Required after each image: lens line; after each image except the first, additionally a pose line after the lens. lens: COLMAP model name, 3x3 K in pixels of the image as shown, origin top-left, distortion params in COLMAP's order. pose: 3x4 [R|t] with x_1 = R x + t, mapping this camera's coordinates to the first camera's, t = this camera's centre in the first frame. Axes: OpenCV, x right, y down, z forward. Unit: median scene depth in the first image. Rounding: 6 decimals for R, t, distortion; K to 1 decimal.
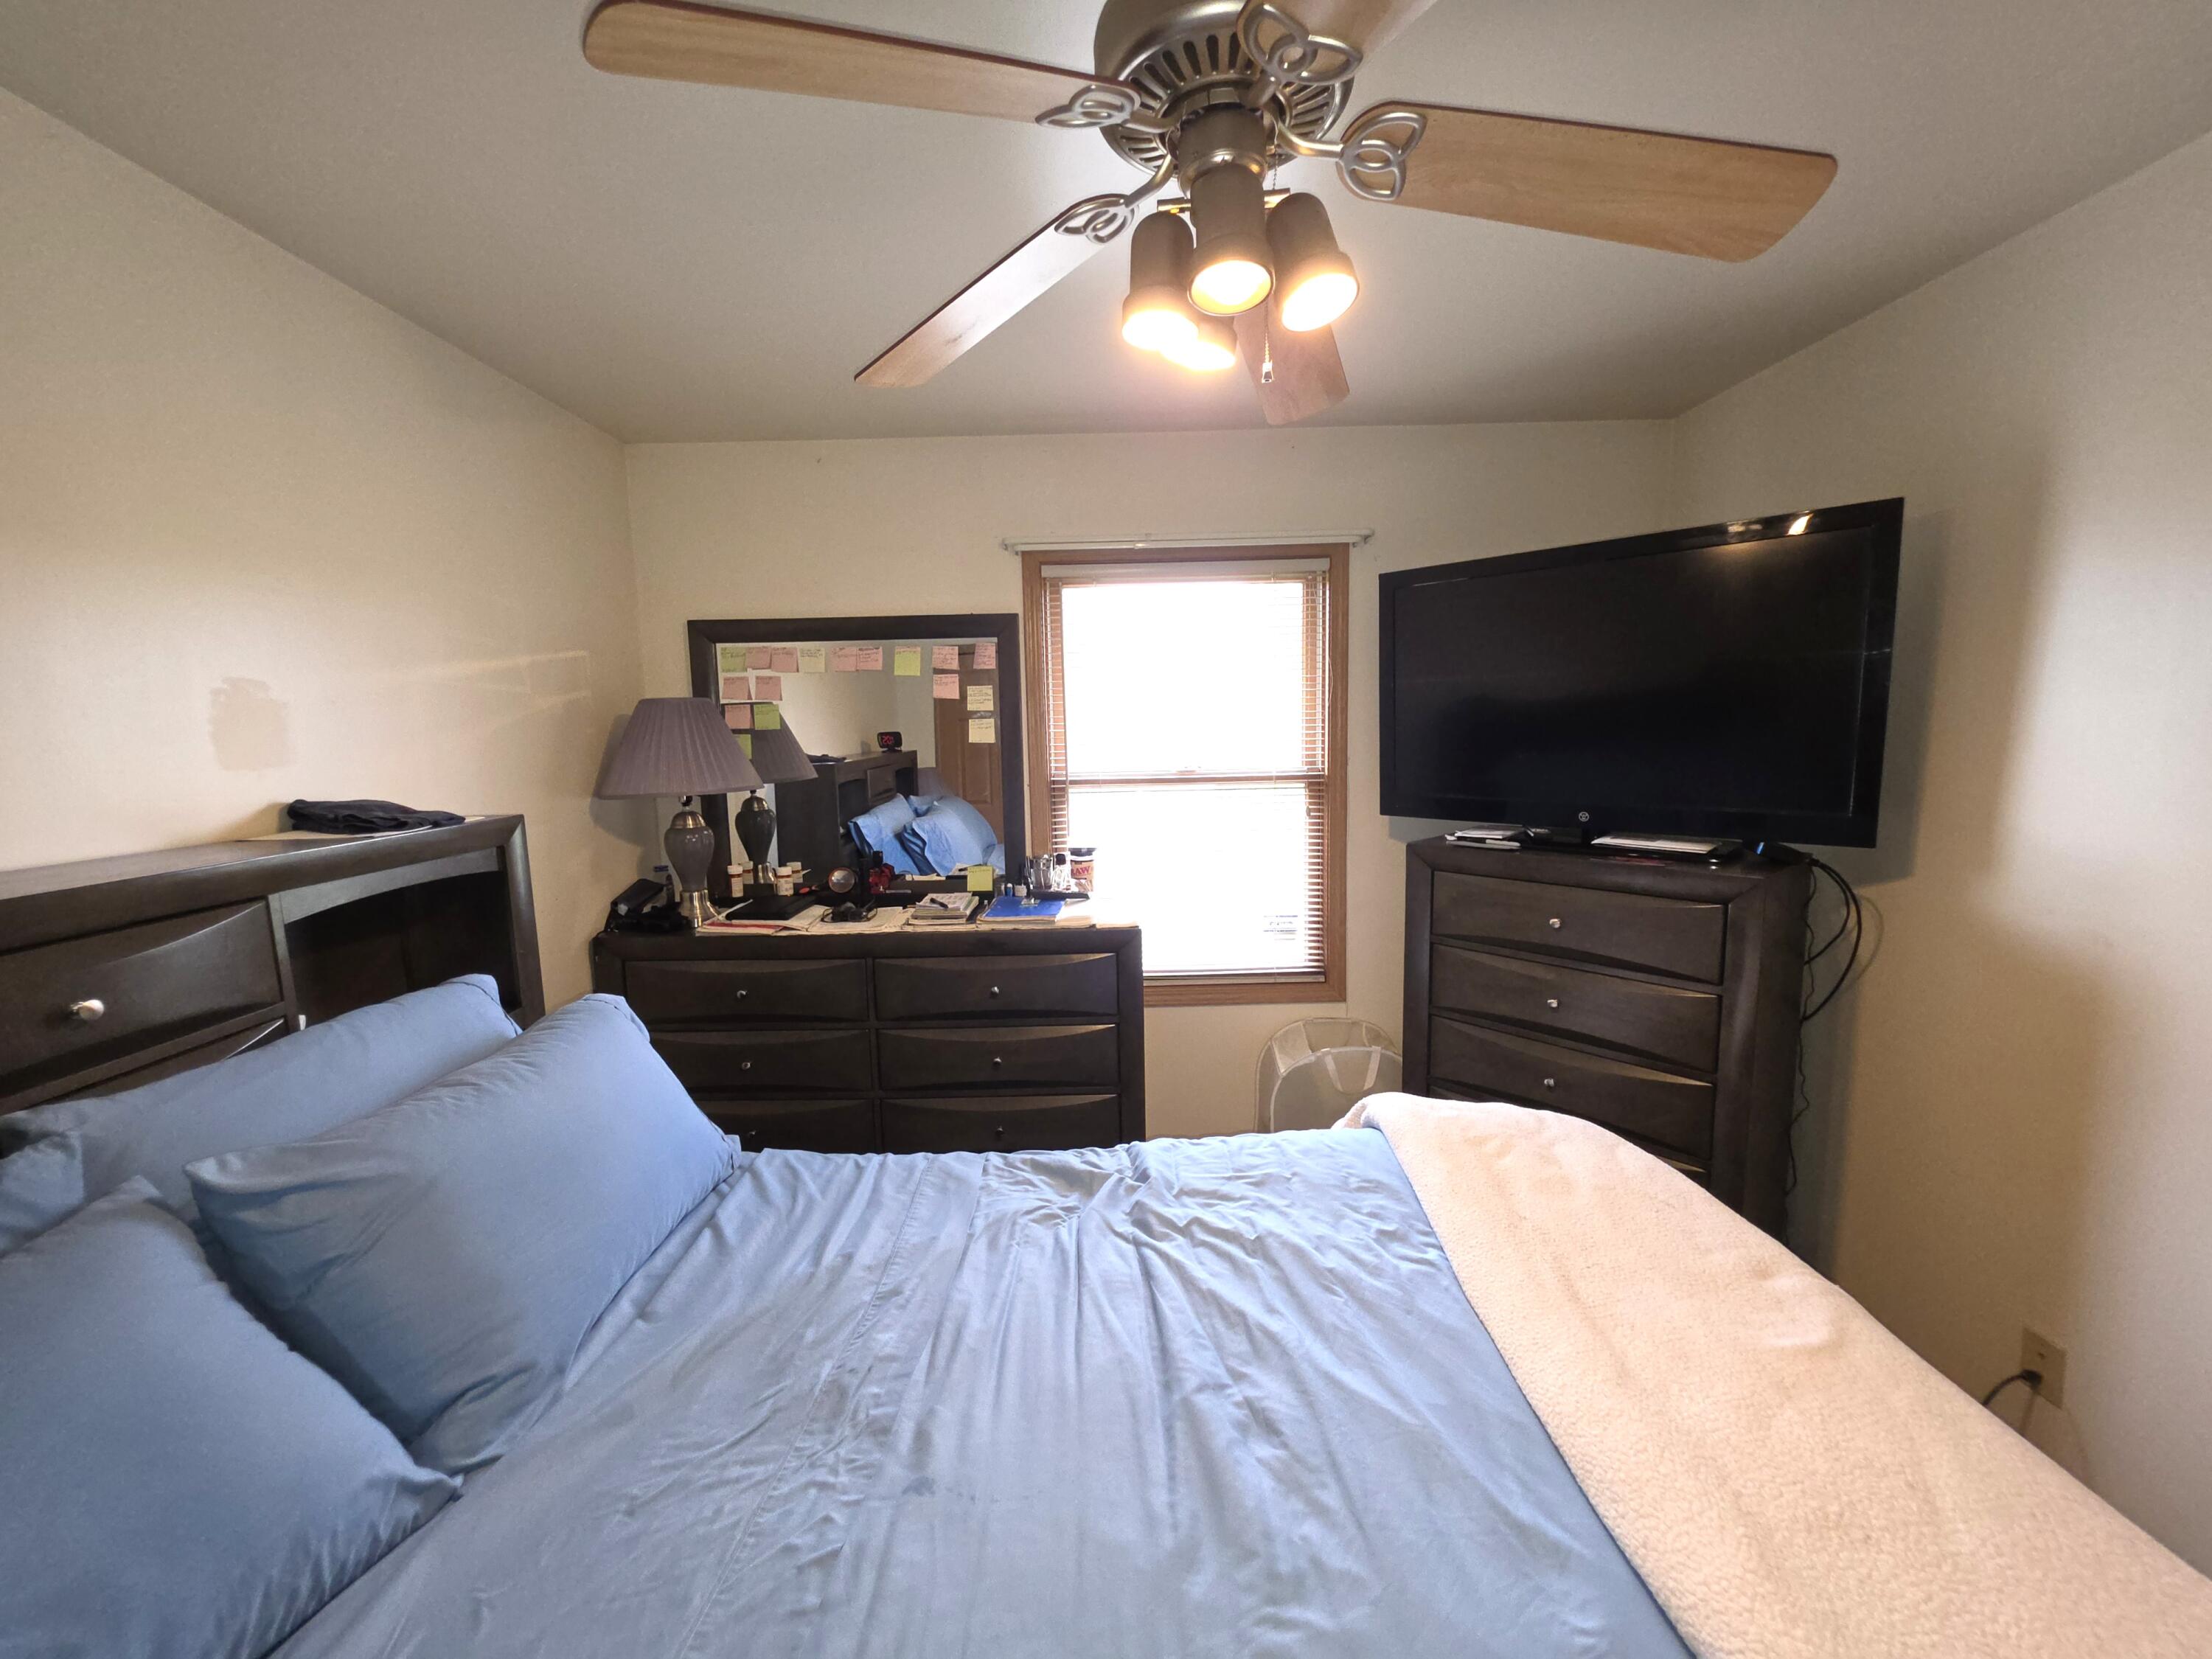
lens RADIAL K [[878.7, 0, 1114.7], [0, 878.7, 832.9], [0, 0, 1]] dist [-0.002196, -0.000003]
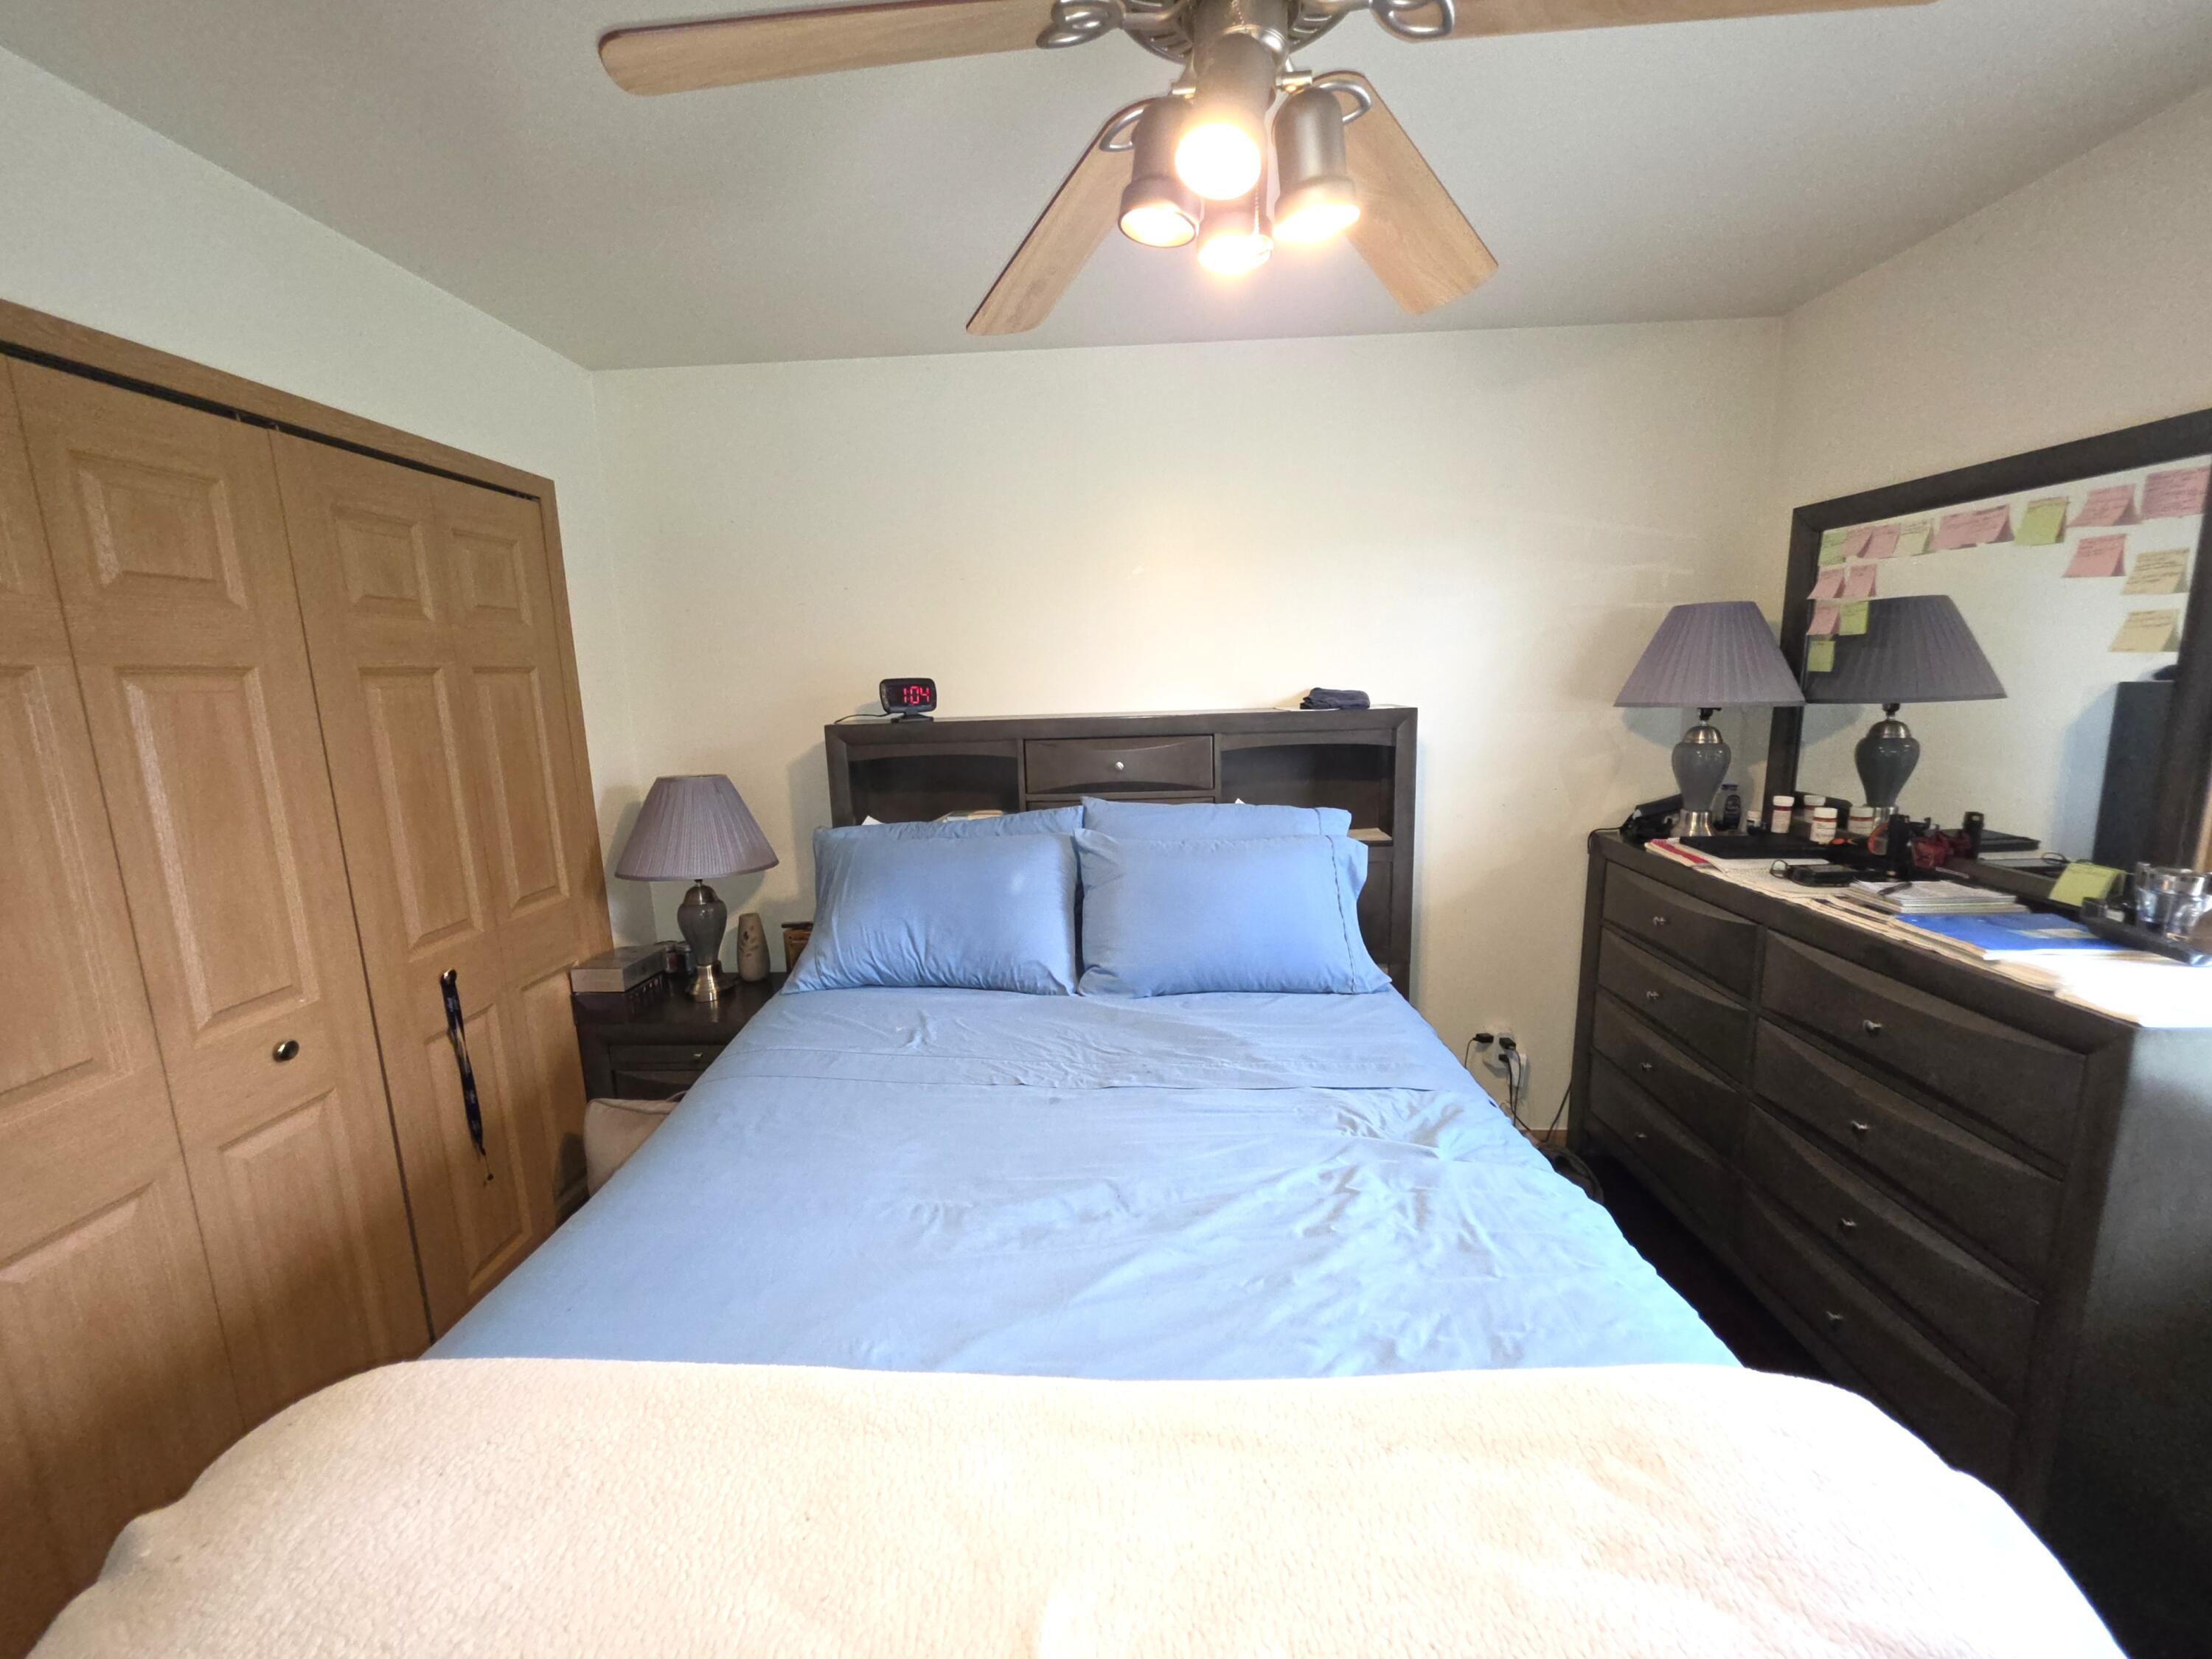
lens RADIAL K [[915.7, 0, 1096.0], [0, 915.7, 823.8], [0, 0, 1]] dist [-0.001905, -0.000036]
pose [[-0.049933, 0.185201, -0.981431, 0.550938], [-0.094354, 0.977387, 0.189238, -0.048040], [0.994286, 0.102051, -0.031329, 0.416193]]
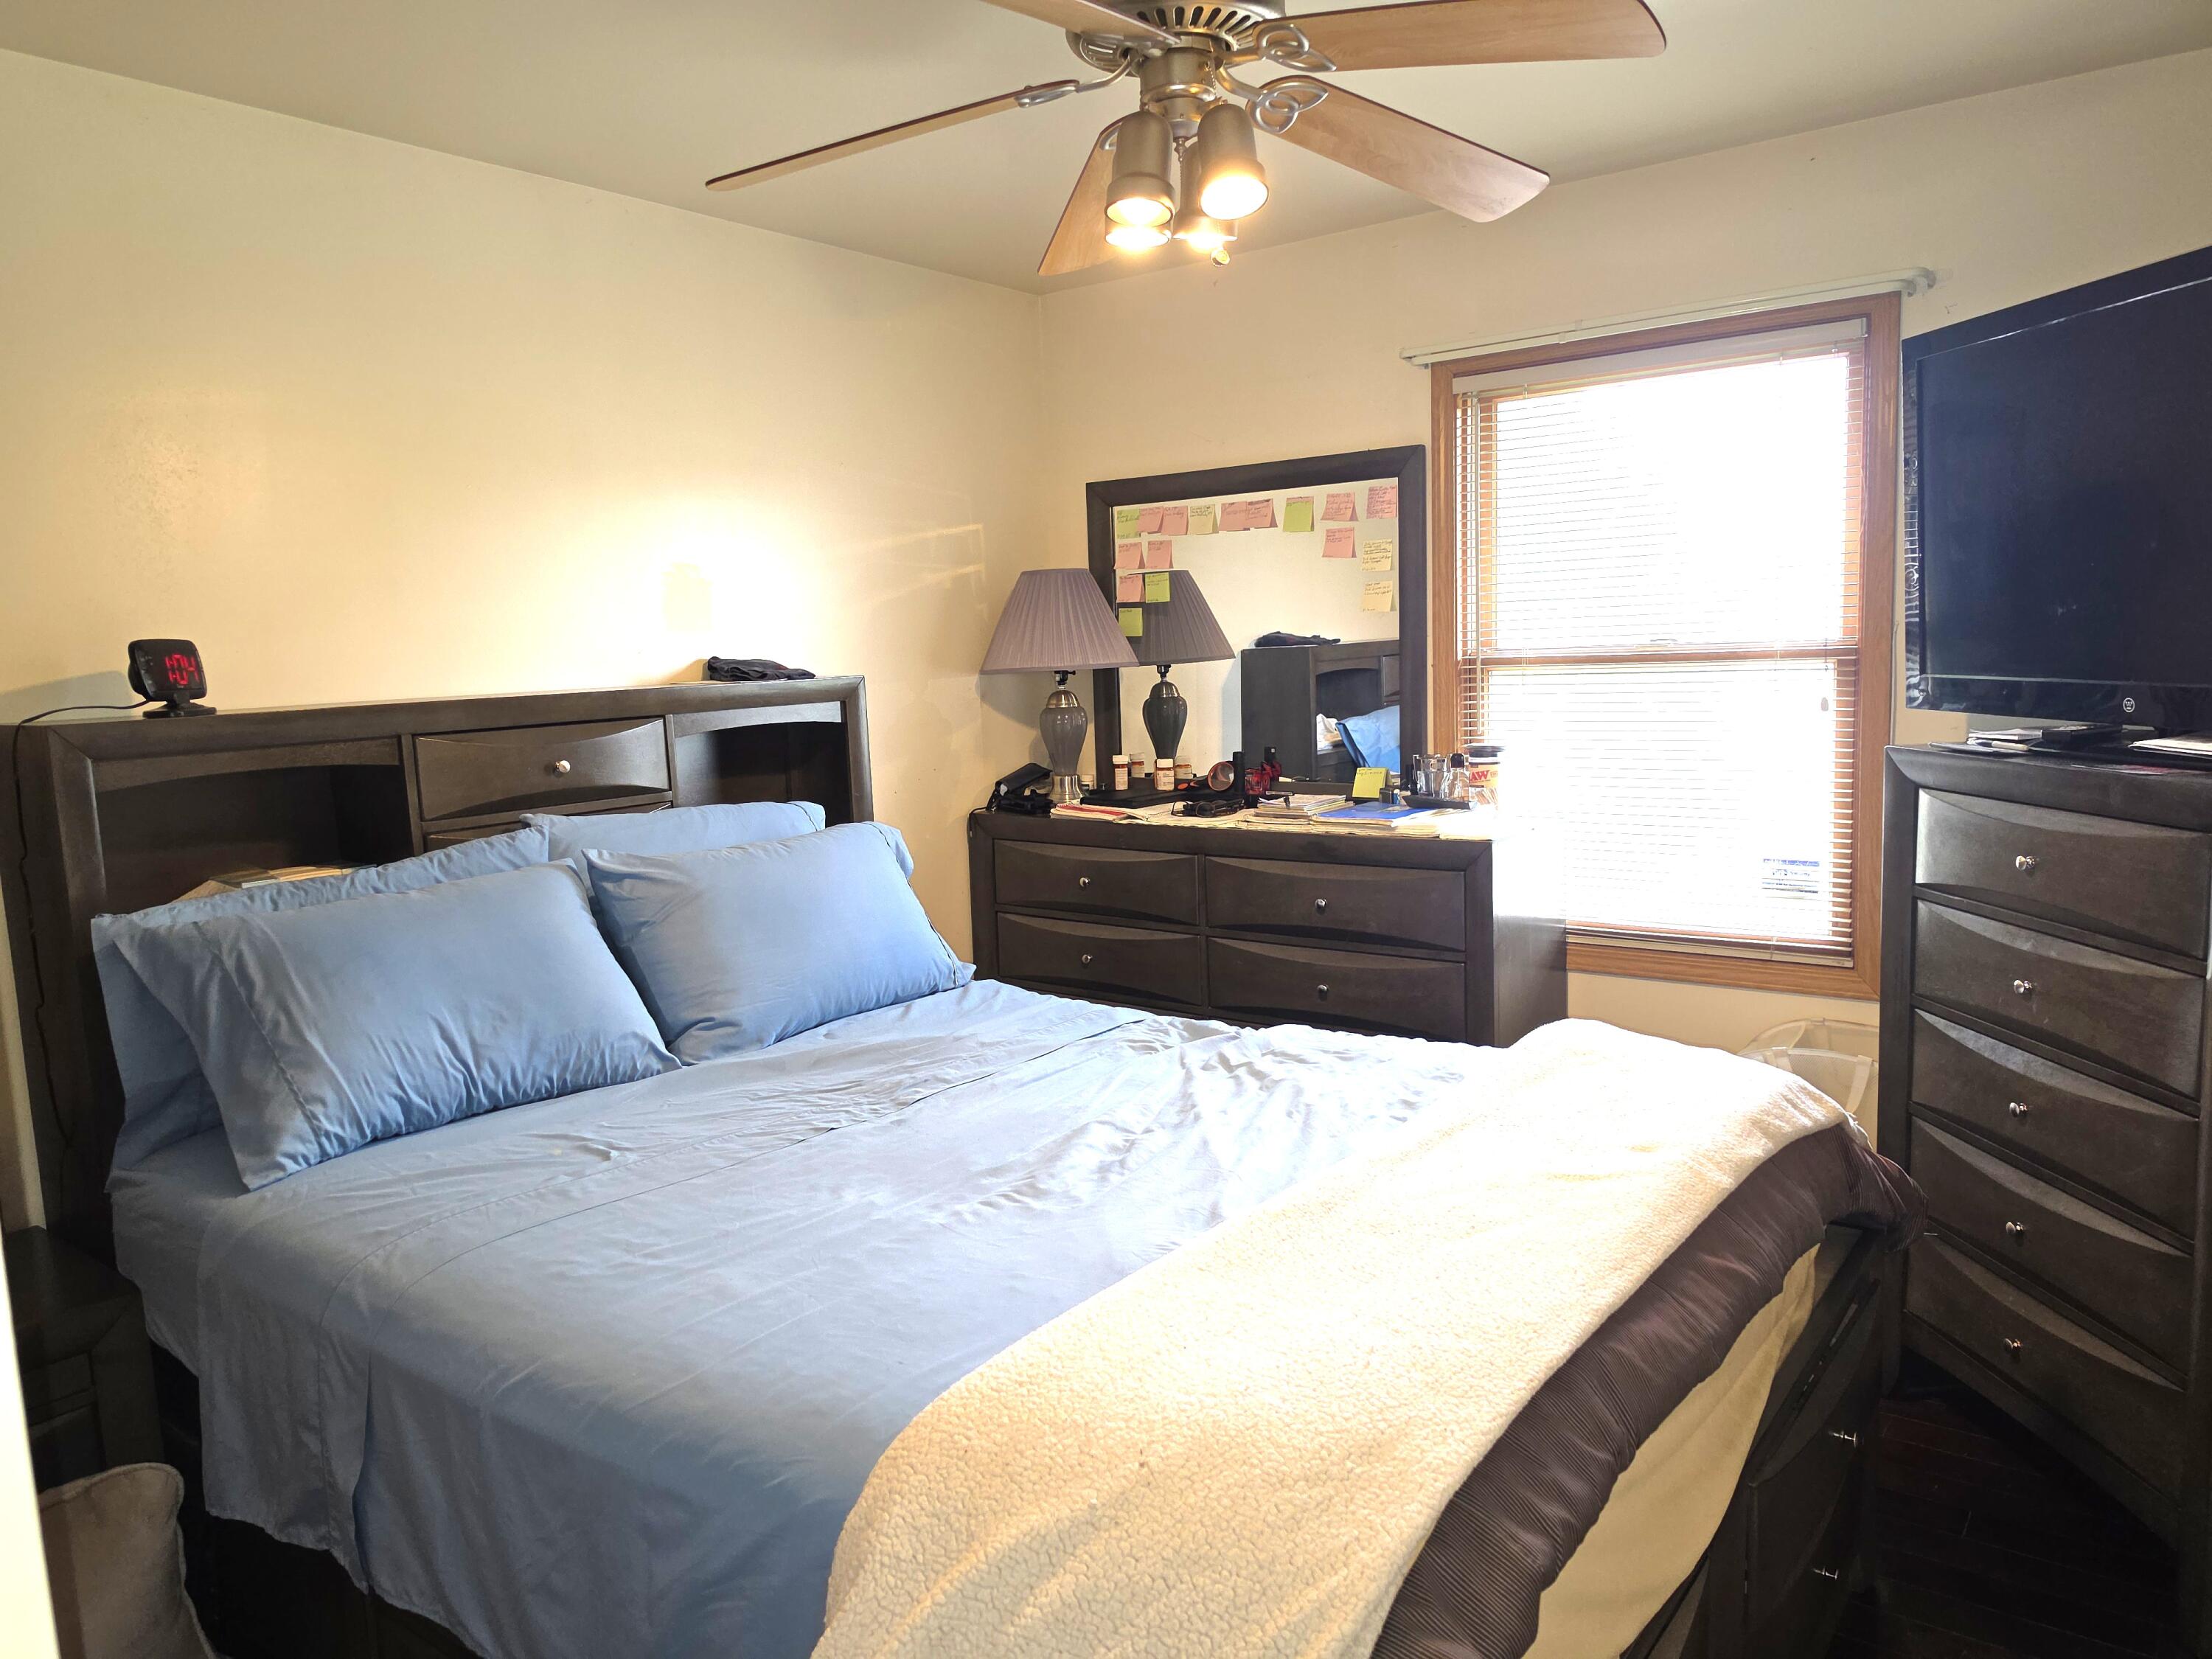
lens RADIAL K [[1542.4, 0, 1139.9], [0, 1542.4, 831.8], [0, 0, 1]] dist [0.108612, -0.176040]
pose [[0.806258, 0.064279, -0.588061, 0.593594], [-0.051871, 0.997932, 0.037963, 0.062799], [0.589285, -0.000105, 0.807925, -0.304812]]
